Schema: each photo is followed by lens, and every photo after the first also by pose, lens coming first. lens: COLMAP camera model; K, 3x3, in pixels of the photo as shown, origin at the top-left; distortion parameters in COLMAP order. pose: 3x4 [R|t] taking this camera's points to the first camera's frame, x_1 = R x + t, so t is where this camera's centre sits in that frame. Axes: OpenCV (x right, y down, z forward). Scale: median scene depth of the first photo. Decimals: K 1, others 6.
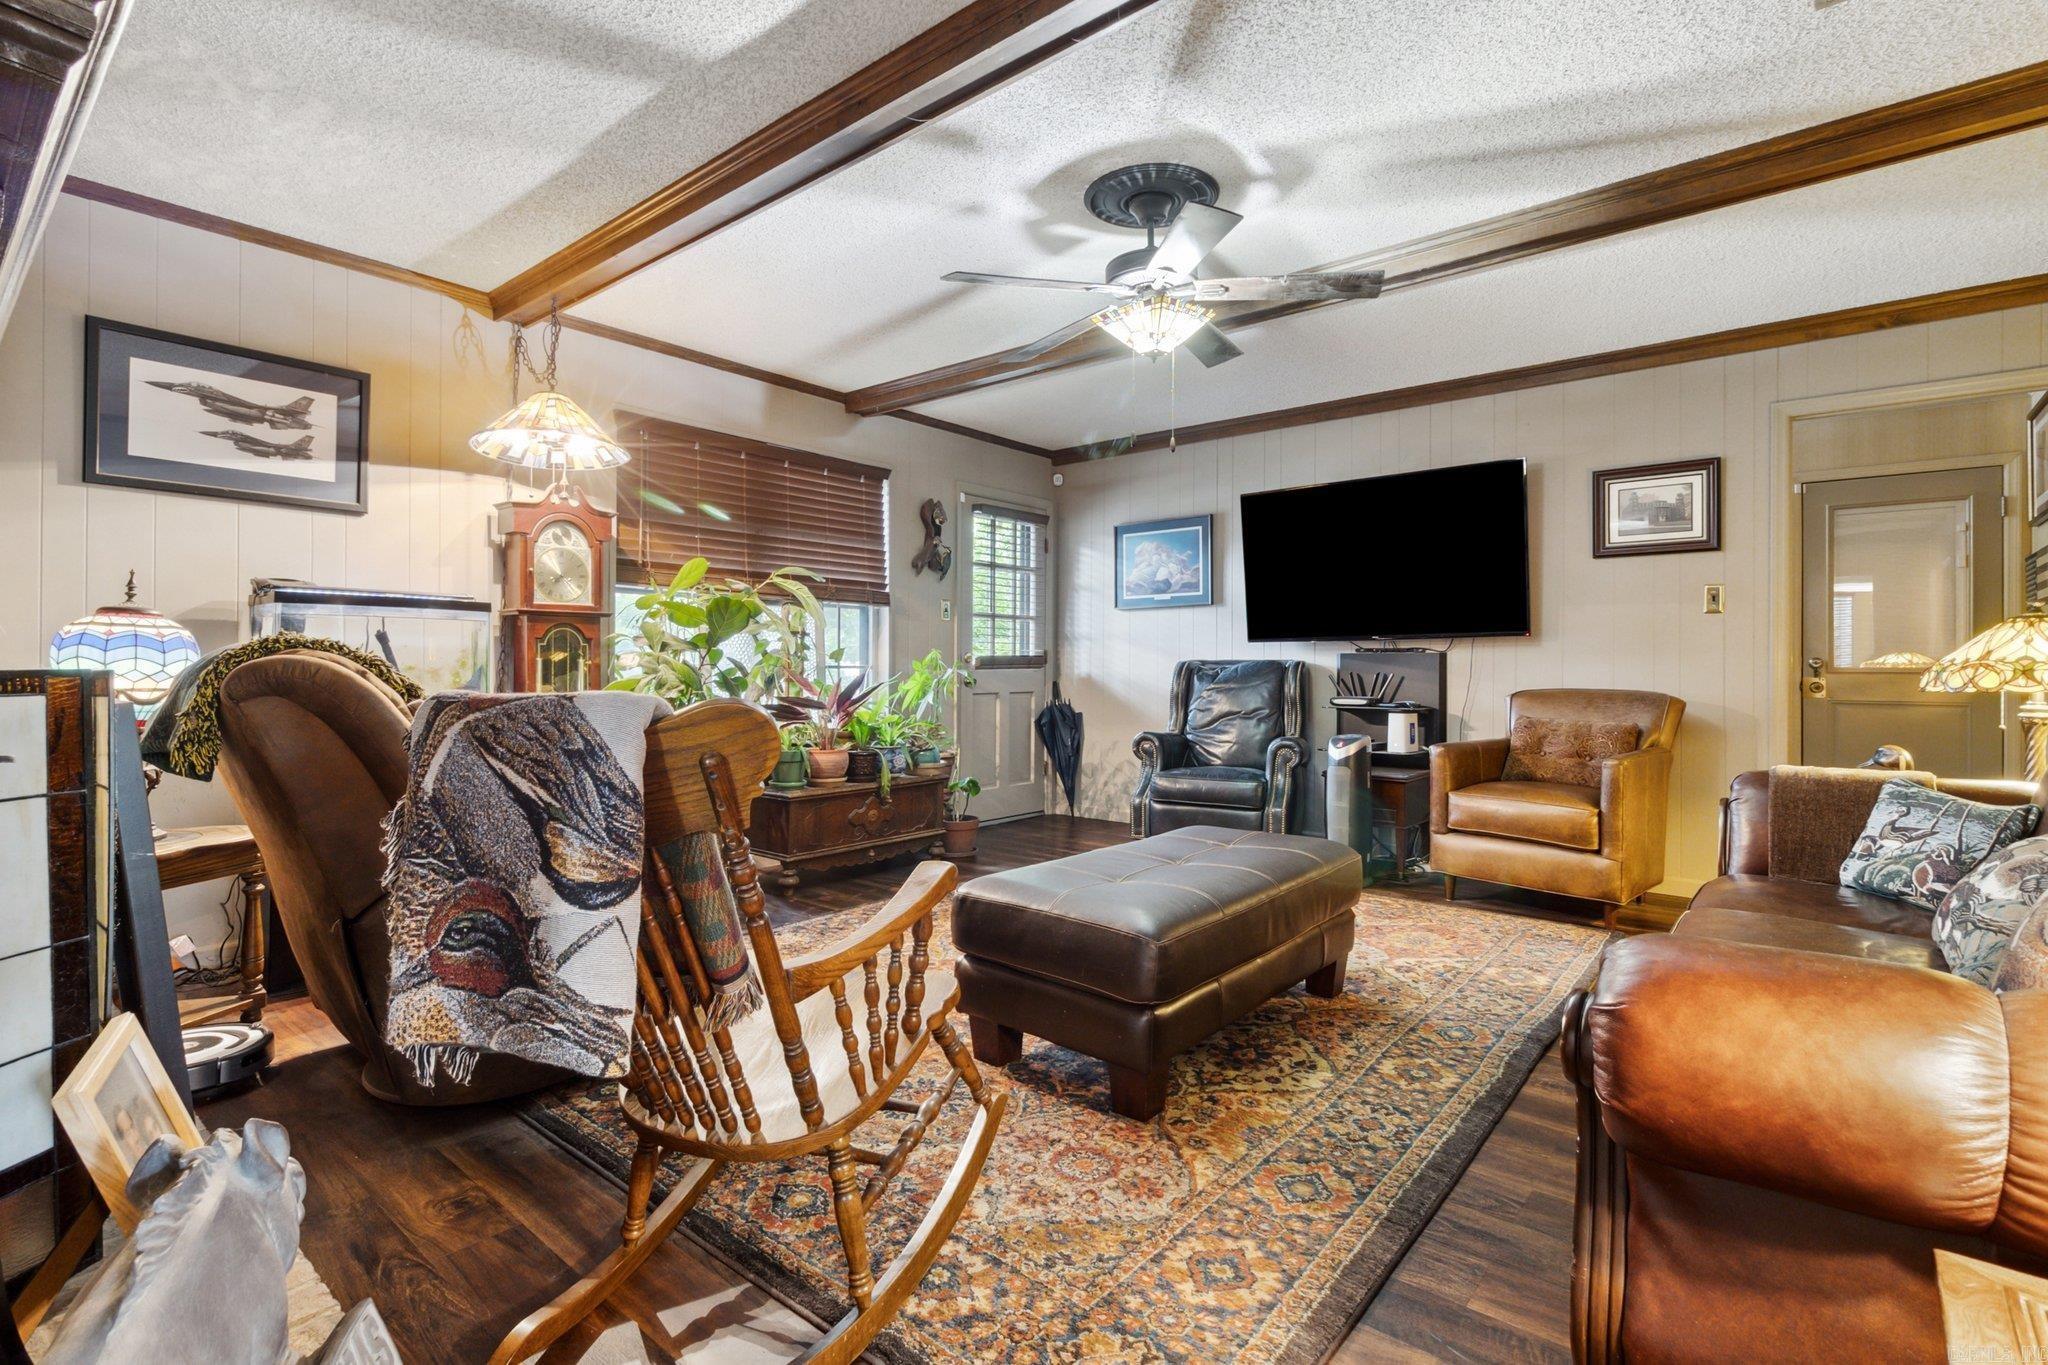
lens RADIAL K [[967.2, 0, 1023.1], [0, 967.2, 671.2], [0, 0, 1]] dist [0.009277, -0.000658]
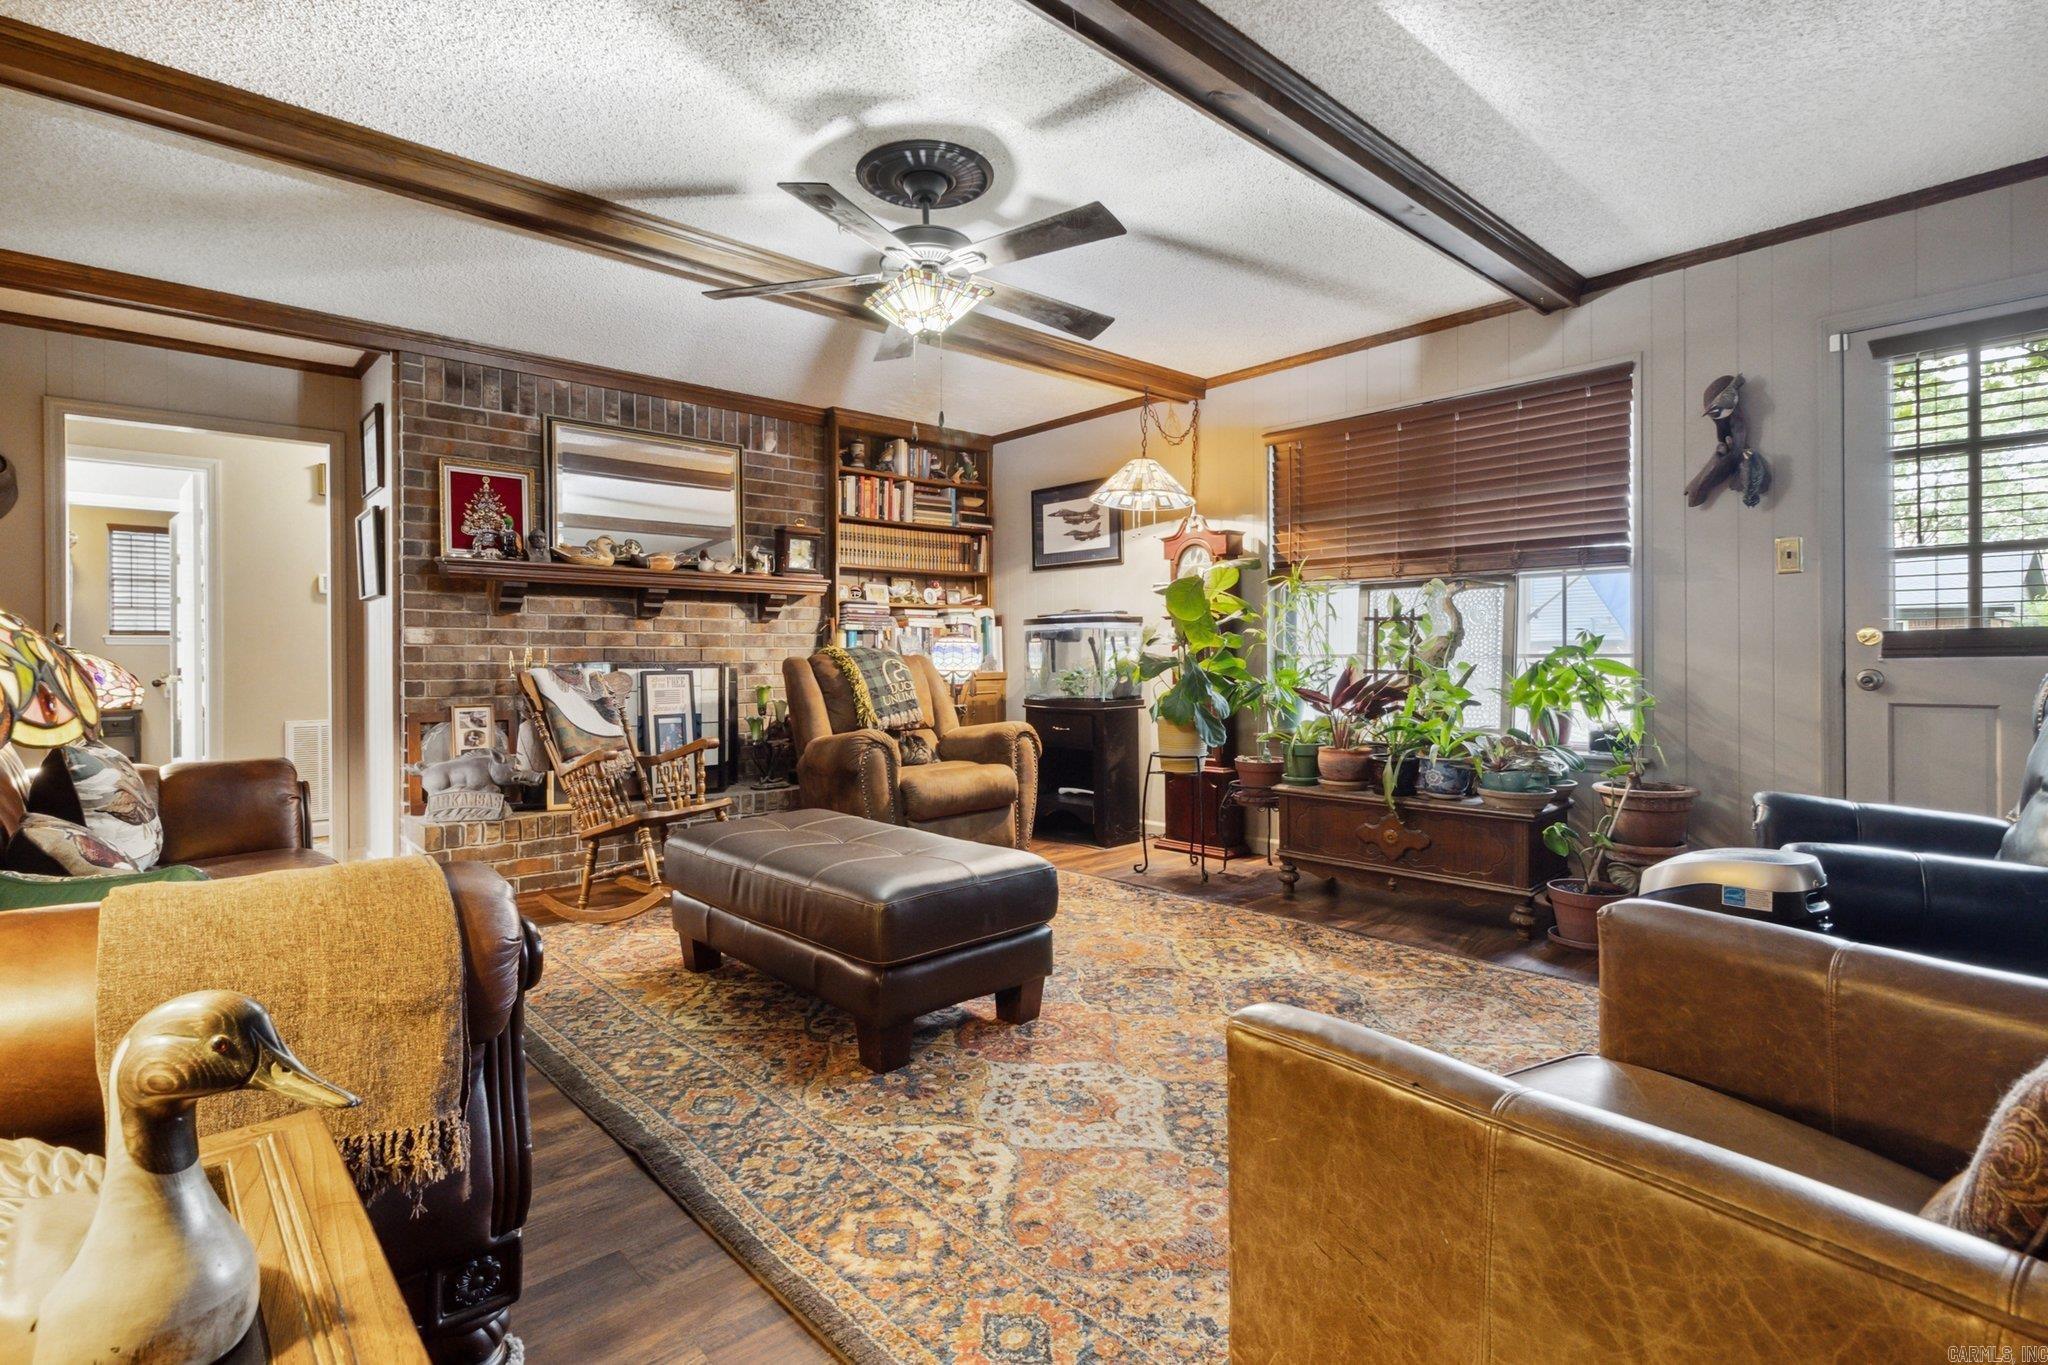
lens RADIAL K [[967.2, 0, 1013.4], [0, 967.2, 668.9], [0, 0, 1]] dist [0.009277, -0.000658]
pose [[-0.134115, 0.007950, -0.990934, 0.931993], [-0.000431, 0.999967, 0.008081, 0.000147], [0.990966, 0.001511, -0.134107, 1.041685]]
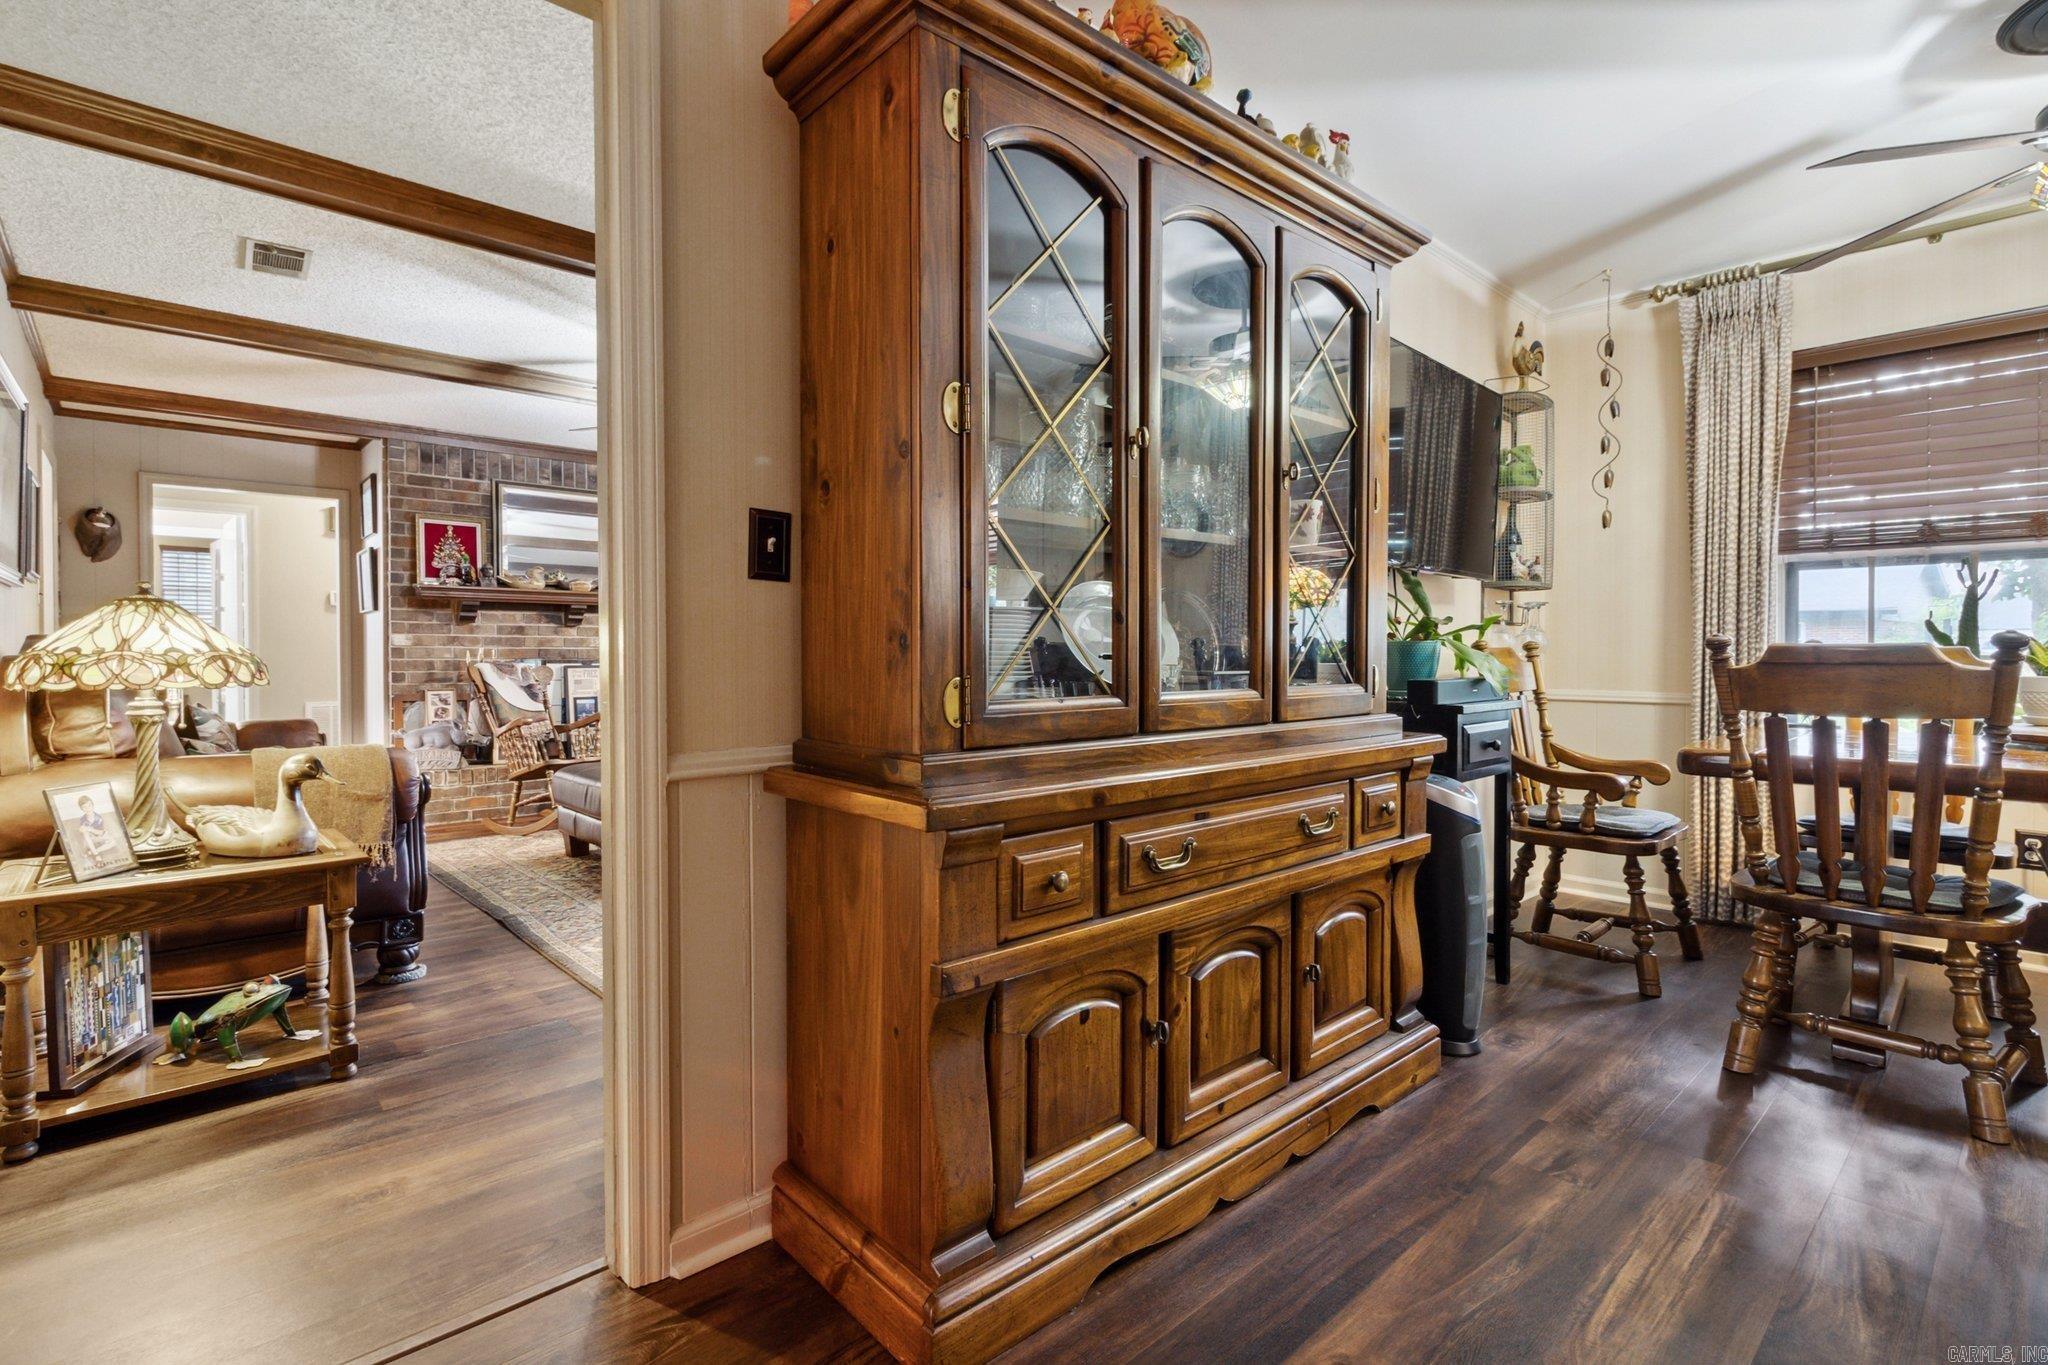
lens RADIAL K [[967.2, 0, 1016.4], [0, 967.2, 676.0], [0, 0, 1]] dist [0.009277, -0.000658]
pose [[-0.138654, 0.018522, -0.990168, 1.433029], [-0.005178, 0.999798, 0.019427, -0.006776], [0.990327, 0.007821, -0.138531, 1.507514]]
